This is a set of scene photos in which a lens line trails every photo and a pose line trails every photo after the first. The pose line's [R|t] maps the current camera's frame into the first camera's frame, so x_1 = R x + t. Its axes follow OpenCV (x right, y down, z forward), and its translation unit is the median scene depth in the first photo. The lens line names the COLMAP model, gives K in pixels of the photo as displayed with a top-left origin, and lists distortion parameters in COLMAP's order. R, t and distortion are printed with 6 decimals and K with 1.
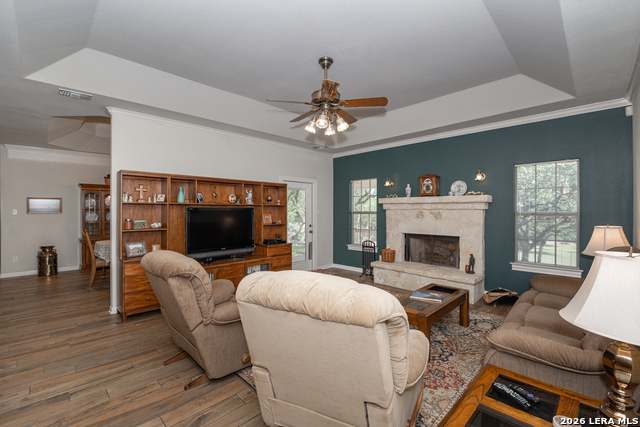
lens RADIAL K [[281.1, 0, 317.5], [0, 281.1, 212.3], [0, 0, 1]] dist [-0.012506, -0.000720]
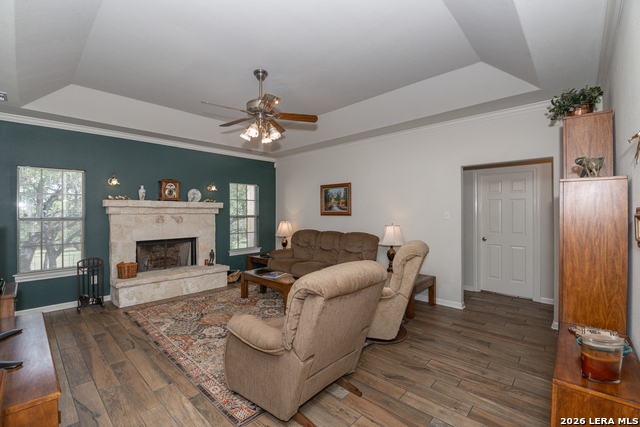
lens RADIAL K [[275.9, 0, 320.0], [0, 275.9, 213.5], [0, 0, 1]] dist [-0.017083, -0.000414]
pose [[-0.044806, -0.000739, 0.998995, -0.639854], [0.010577, 0.999943, 0.001214, -0.007329], [-0.998940, 0.010620, -0.044796, 0.525262]]
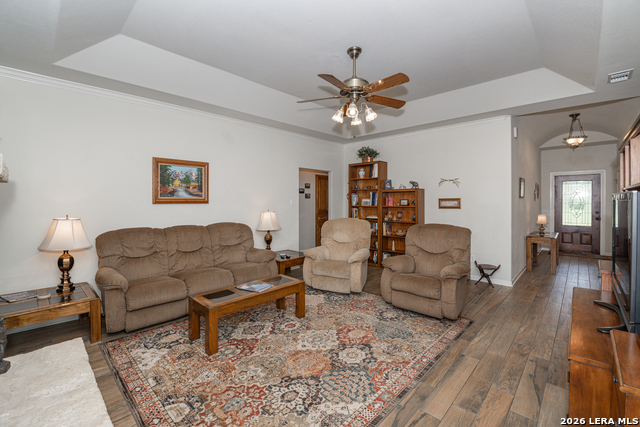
lens RADIAL K [[281.1, 0, 317.5], [0, 281.1, 212.3], [0, 0, 1]] dist [-0.012506, -0.000720]
pose [[-0.999713, 0.006998, -0.022894, 0.117987], [0.005865, 0.998772, 0.049189, -0.010393], [0.023210, 0.049040, -0.998527, 1.261089]]
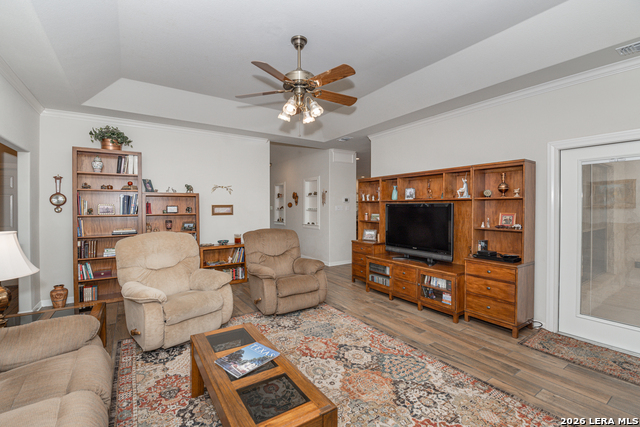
lens RADIAL K [[281.1, 0, 317.5], [0, 281.1, 212.3], [0, 0, 1]] dist [-0.012506, -0.000720]
pose [[-0.199251, 0.019206, -0.979760, 0.574055], [-0.006821, 0.999757, 0.020985, -0.004723], [0.979925, 0.010864, -0.199072, 0.787239]]
